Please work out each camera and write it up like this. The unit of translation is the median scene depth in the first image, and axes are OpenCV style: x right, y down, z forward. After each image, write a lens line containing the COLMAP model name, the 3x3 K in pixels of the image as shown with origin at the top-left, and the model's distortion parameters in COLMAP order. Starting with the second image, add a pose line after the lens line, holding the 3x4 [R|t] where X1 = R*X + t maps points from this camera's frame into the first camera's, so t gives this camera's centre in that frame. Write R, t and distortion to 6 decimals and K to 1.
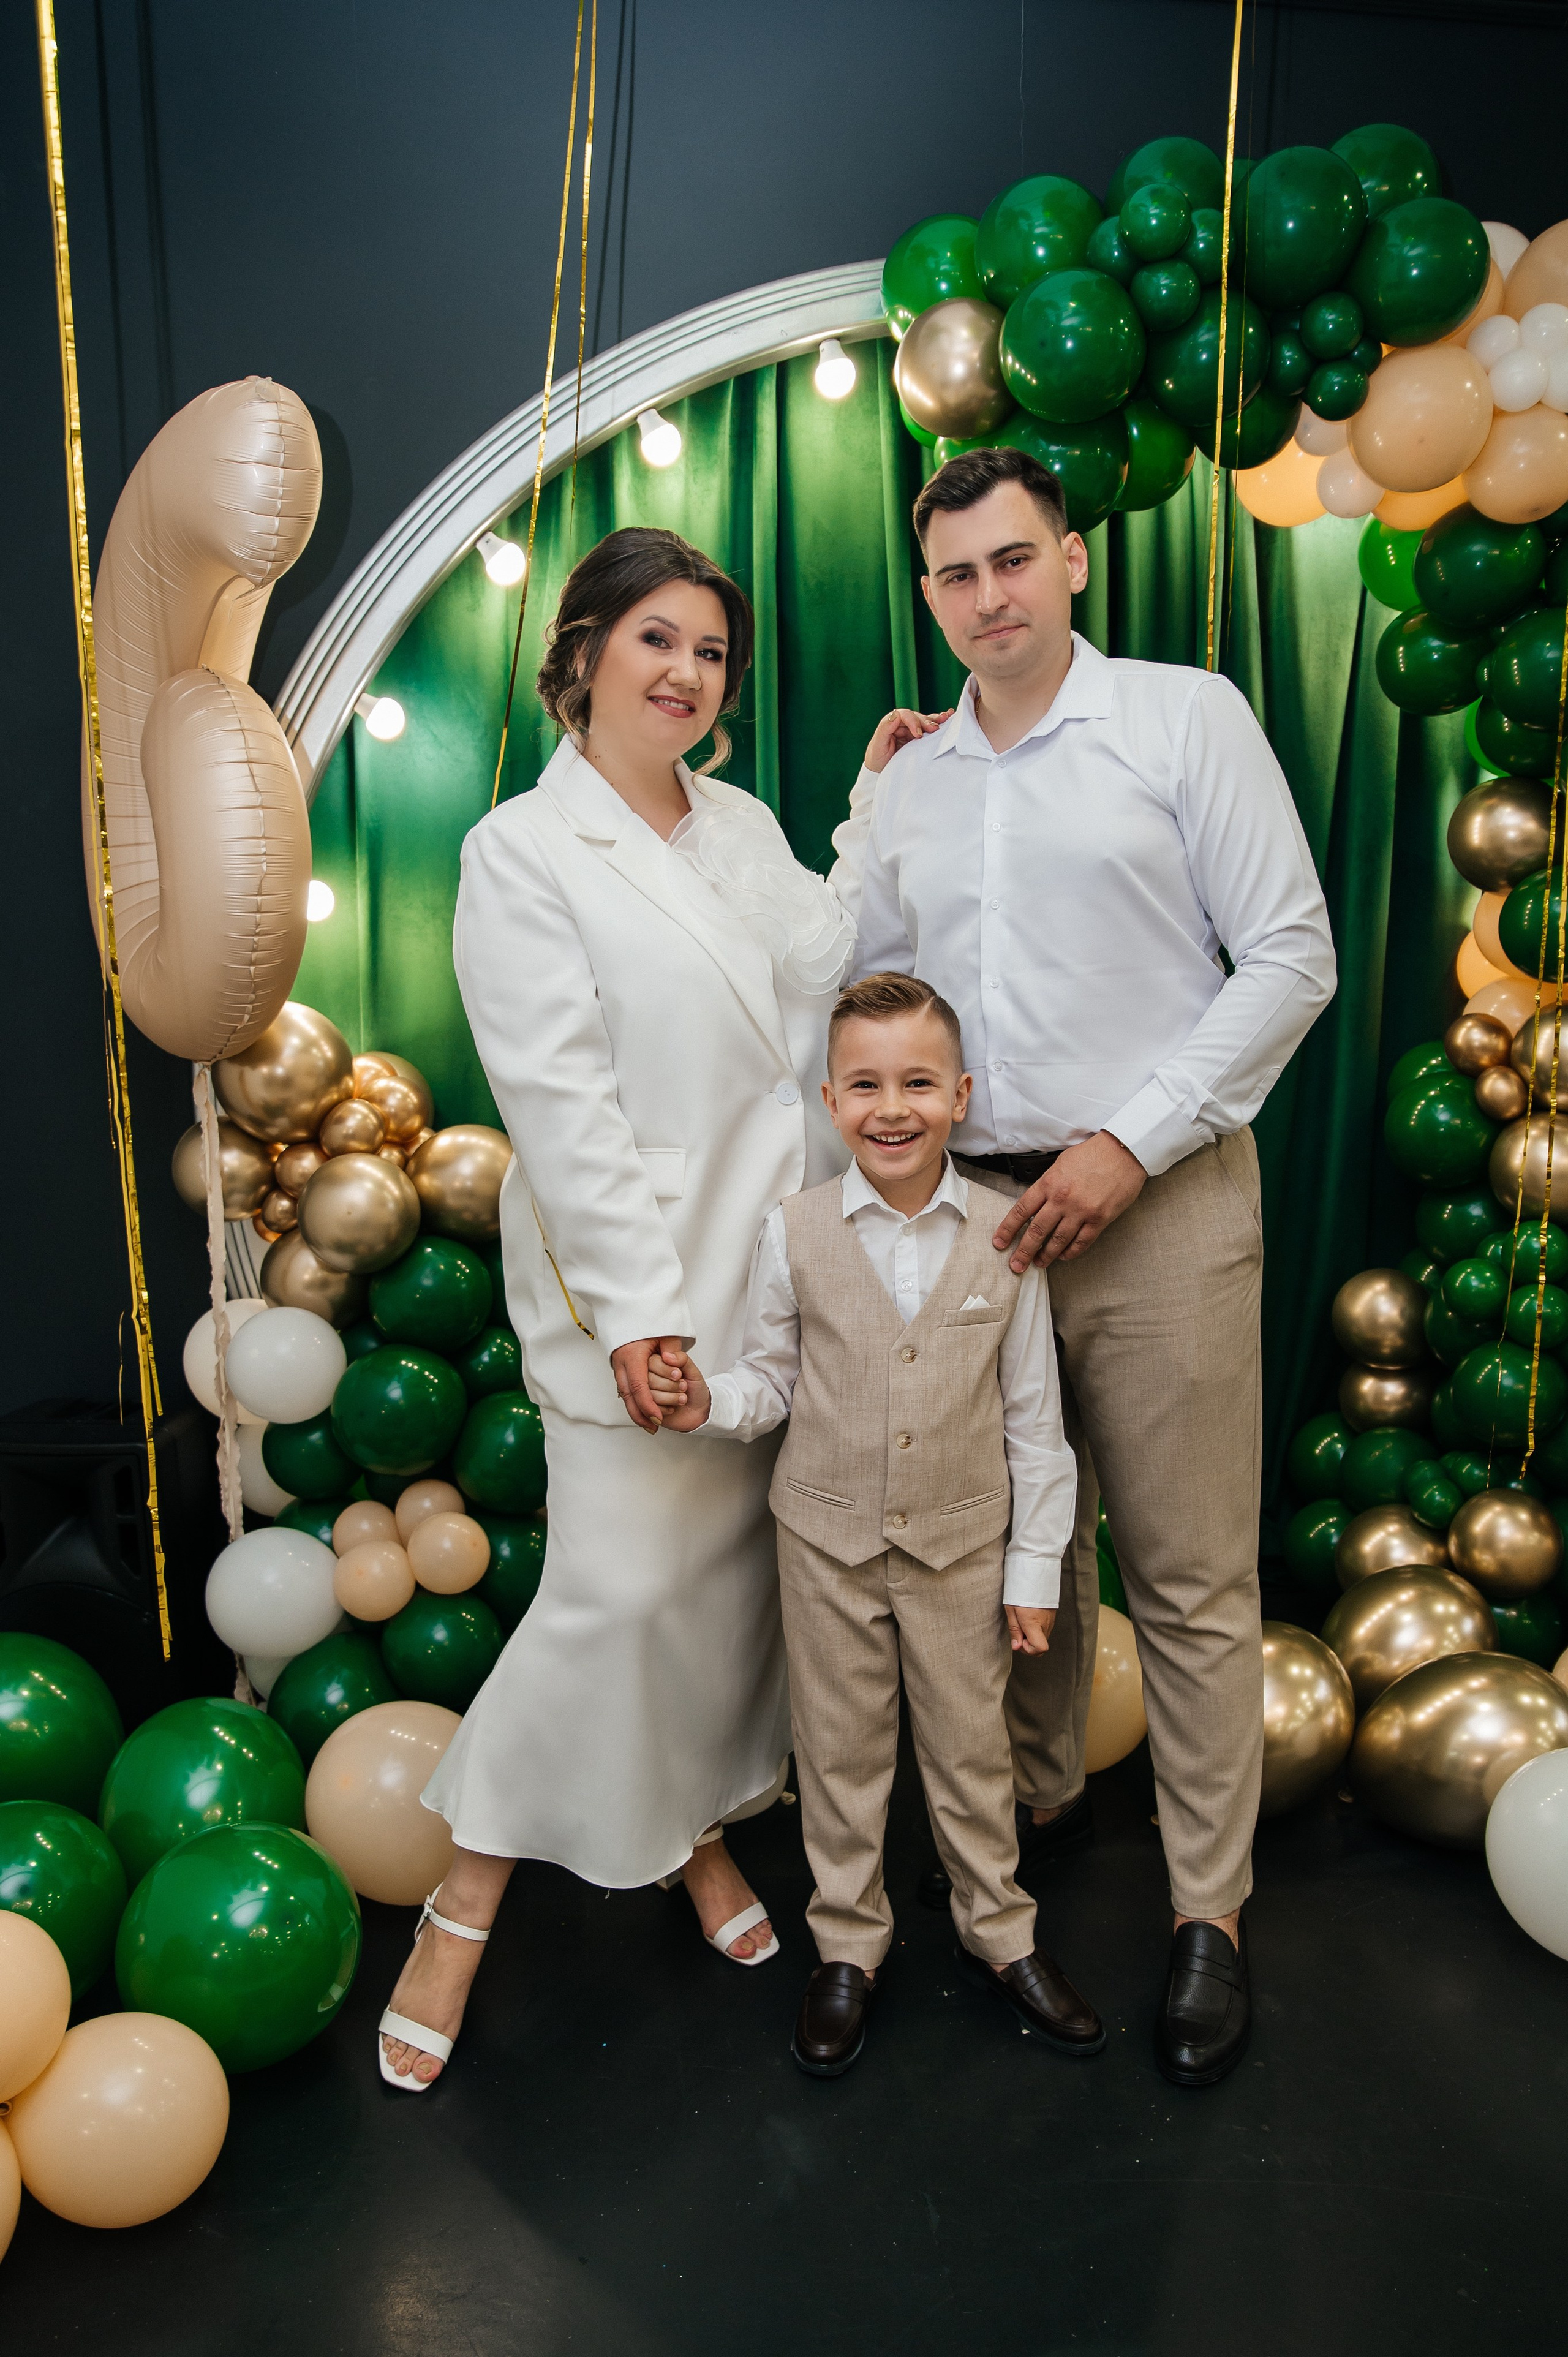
lens RADIAL K [[1702.7, 0, 748.6], [0, 1702.7, 1177.4], [0, 0, 1]] dist [-0.089139, 0.036766]
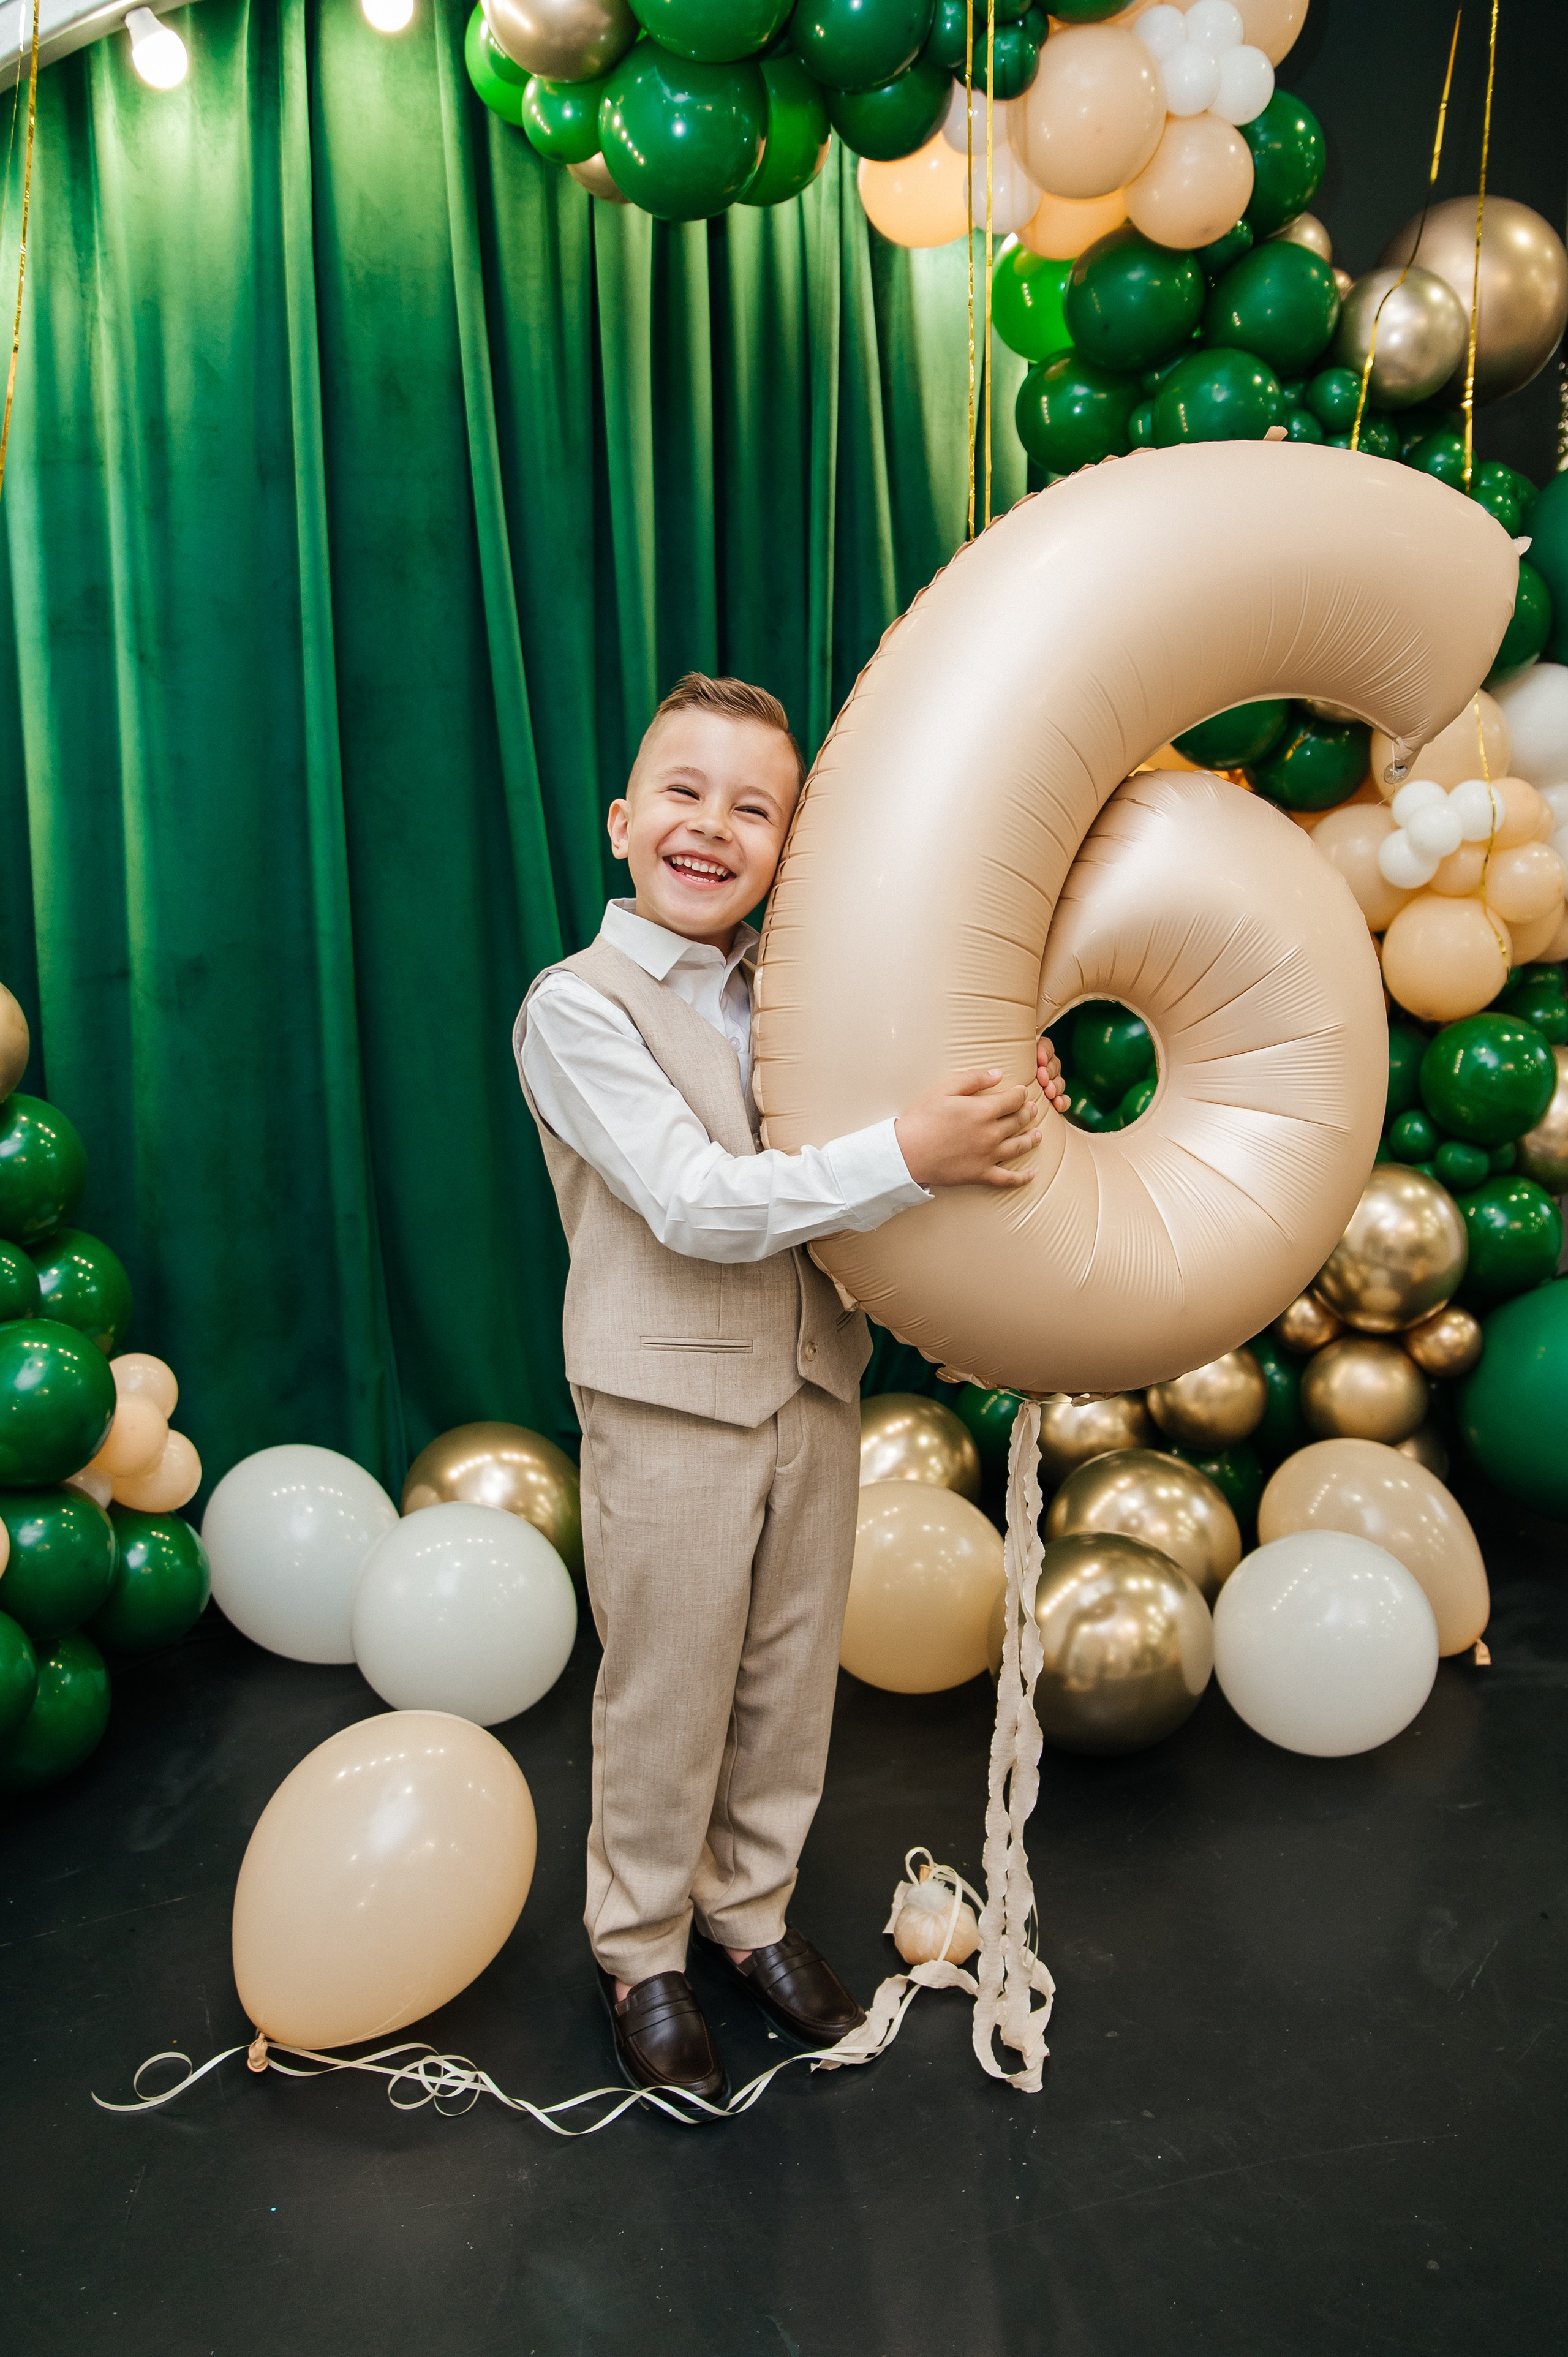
lens RADIAL K [[1765.7, 0, 786.5], [0, 1765.7, 1118.5], [0, 0, 1]] dist [-0.092069, 0.059389]
pose [[0.941834, -0.058862, 0.330884, -0.067193], [0.059050, 0.998210, 0.009493, 0.049219], [-0.330850, 0.010598, 0.943624, 0.174506]]
